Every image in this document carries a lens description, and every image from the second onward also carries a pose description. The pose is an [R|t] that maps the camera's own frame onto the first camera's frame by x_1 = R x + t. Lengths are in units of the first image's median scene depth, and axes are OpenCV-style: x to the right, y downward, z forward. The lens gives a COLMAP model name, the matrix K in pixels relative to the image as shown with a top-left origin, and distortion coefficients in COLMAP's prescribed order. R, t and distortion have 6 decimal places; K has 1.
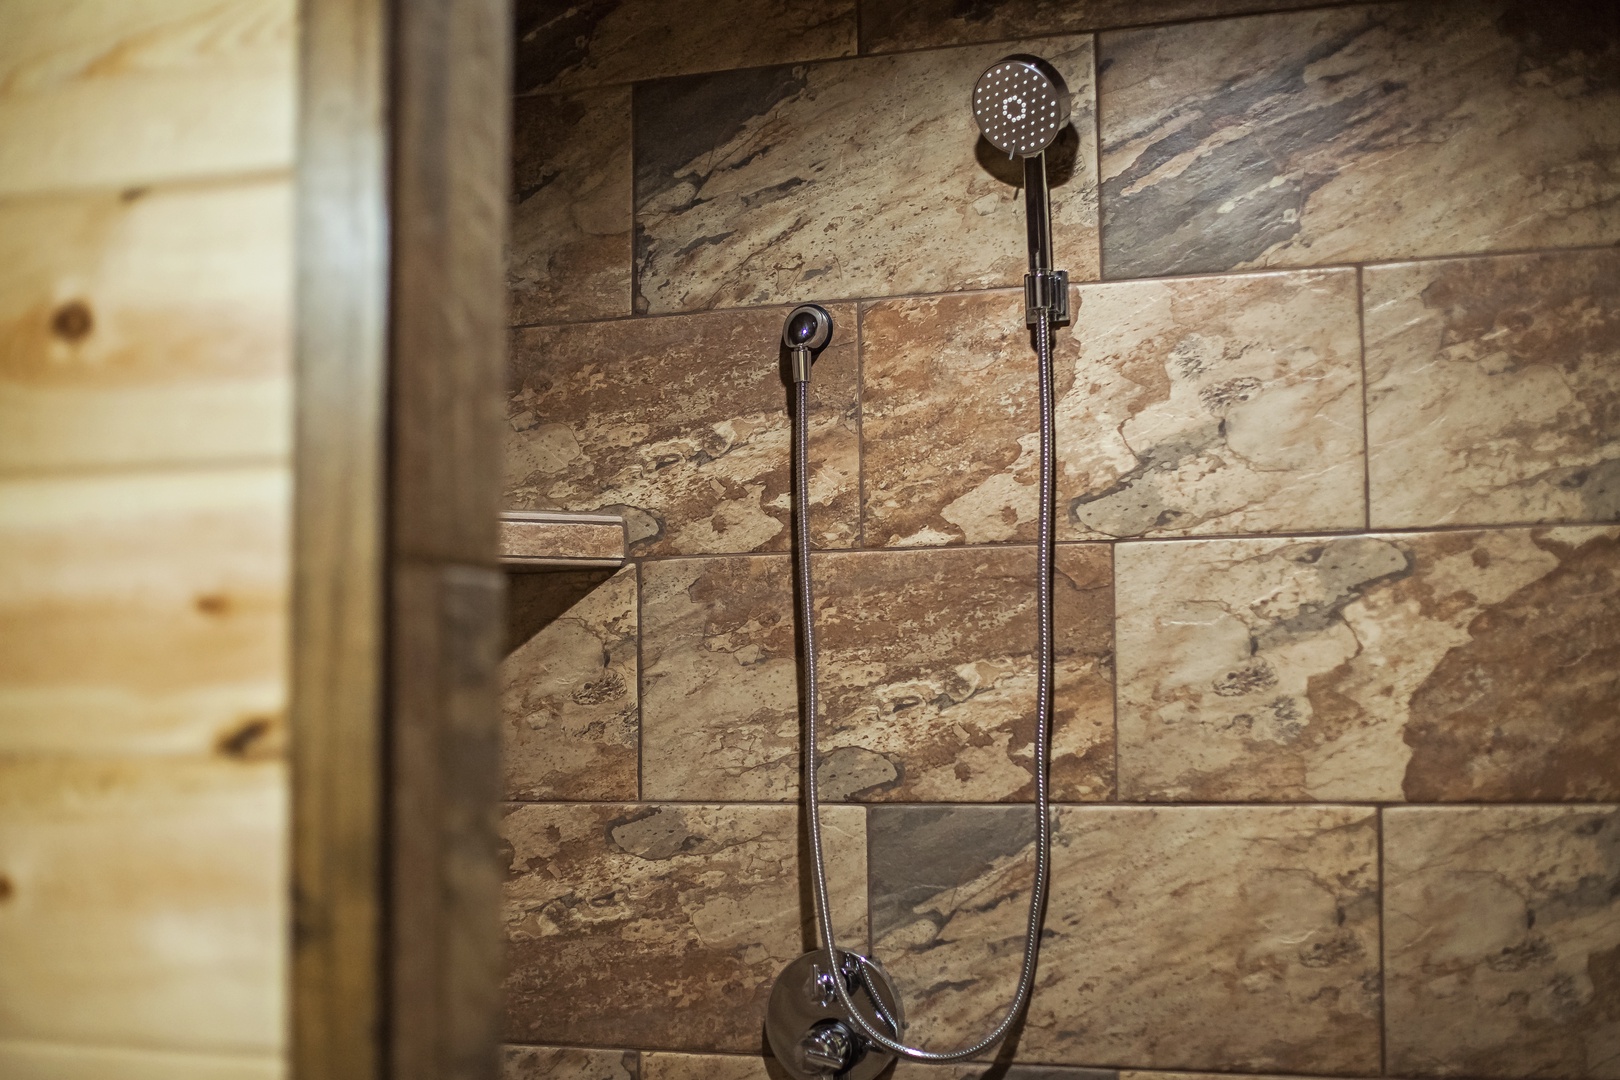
lens RADIAL K [[2379.5, 0, 886.5], [0, 2379.5, 565.4], [0, 0, 1]] dist [-0.125703, 0.000000]
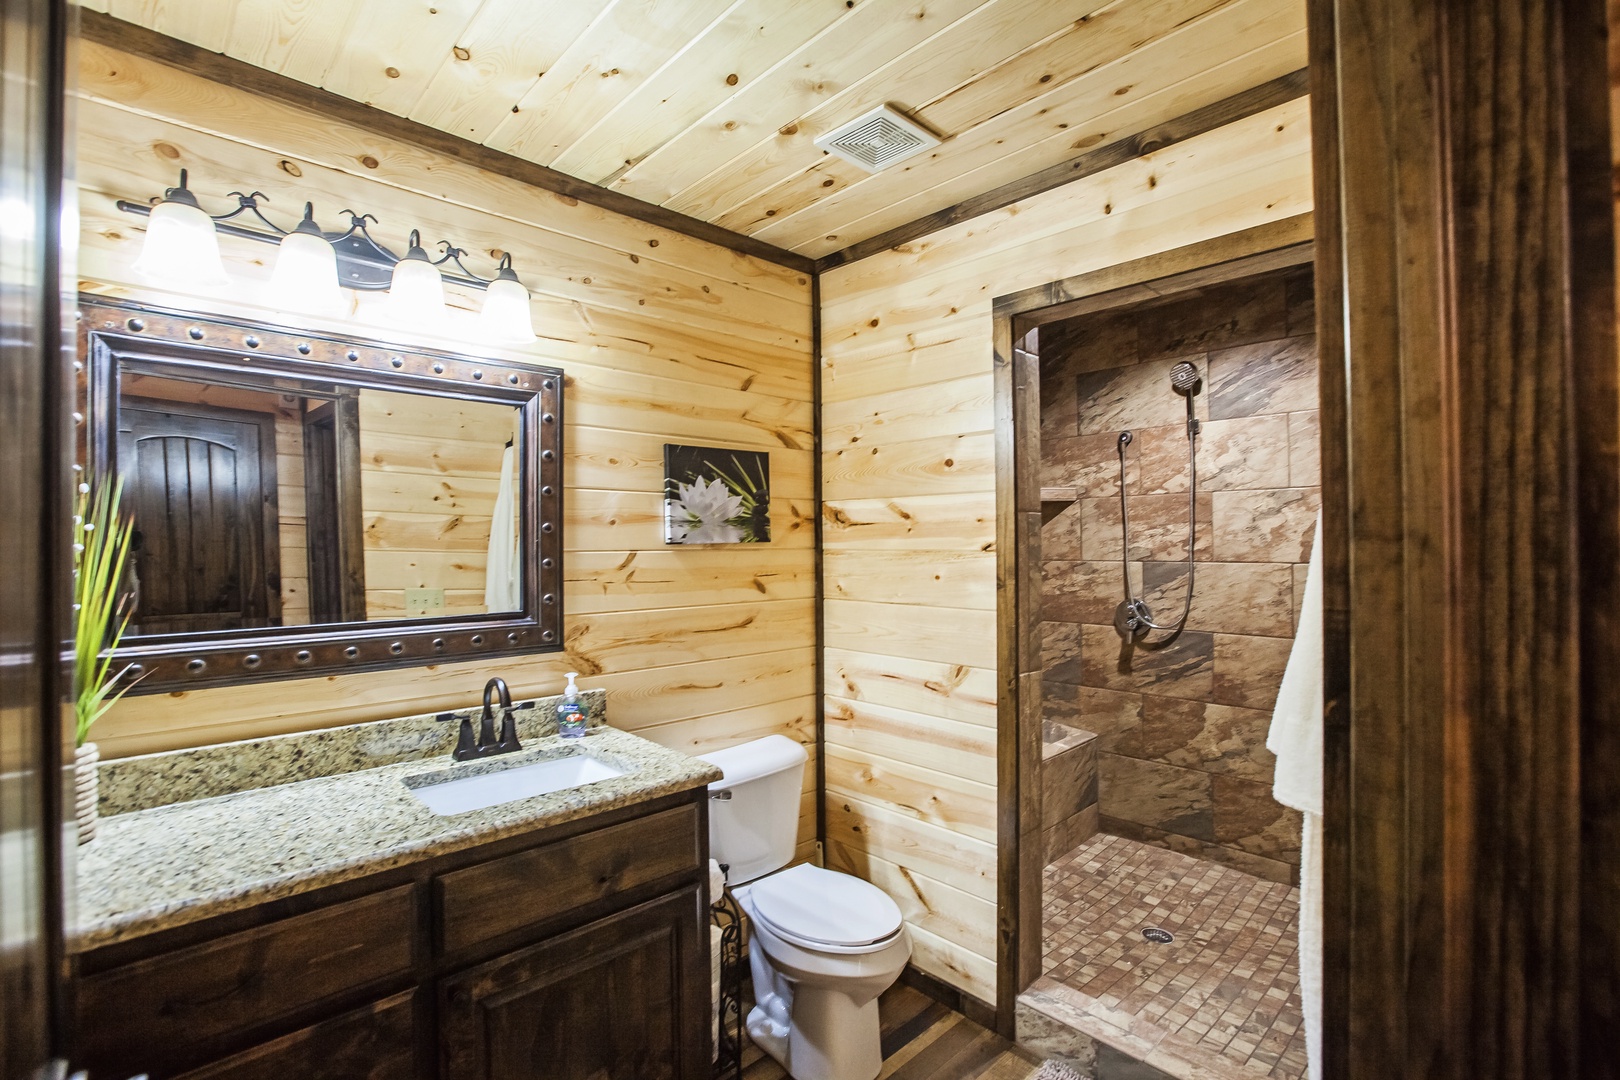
lens RADIAL K [[741.0, 0, 812.9], [0, 741.0, 543.9], [0, 0, 1]] dist [-0.035509, 0.010064]
pose [[0.890317, -0.000788, -0.455340, 0.063270], [0.036034, 0.996984, 0.068731, -0.030941], [0.453913, -0.077601, 0.887661, -0.315086]]
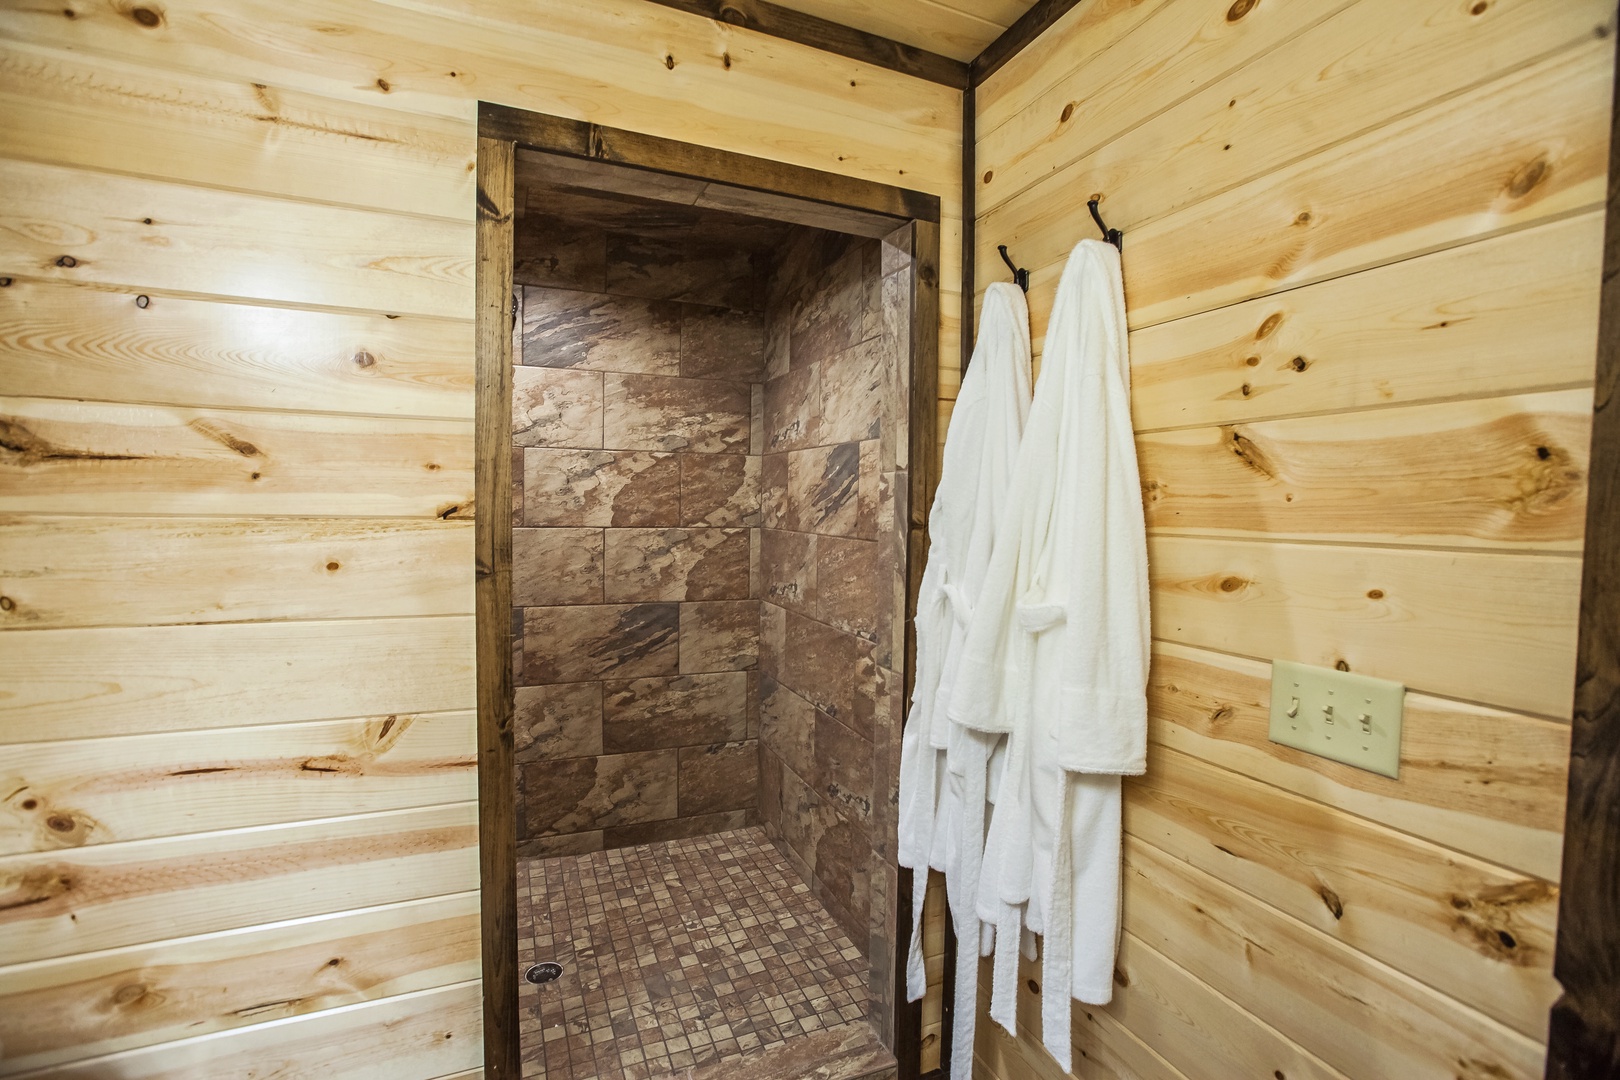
lens RADIAL K [[741.0, 0, 778.2], [0, 741.0, 539.9], [0, 0, 1]] dist [-0.035509, 0.010064]
pose [[0.738895, -0.015797, 0.673636, -0.337746], [-0.068595, 0.992768, 0.098522, -0.007517], [-0.670320, -0.119005, 0.732467, 0.010835]]
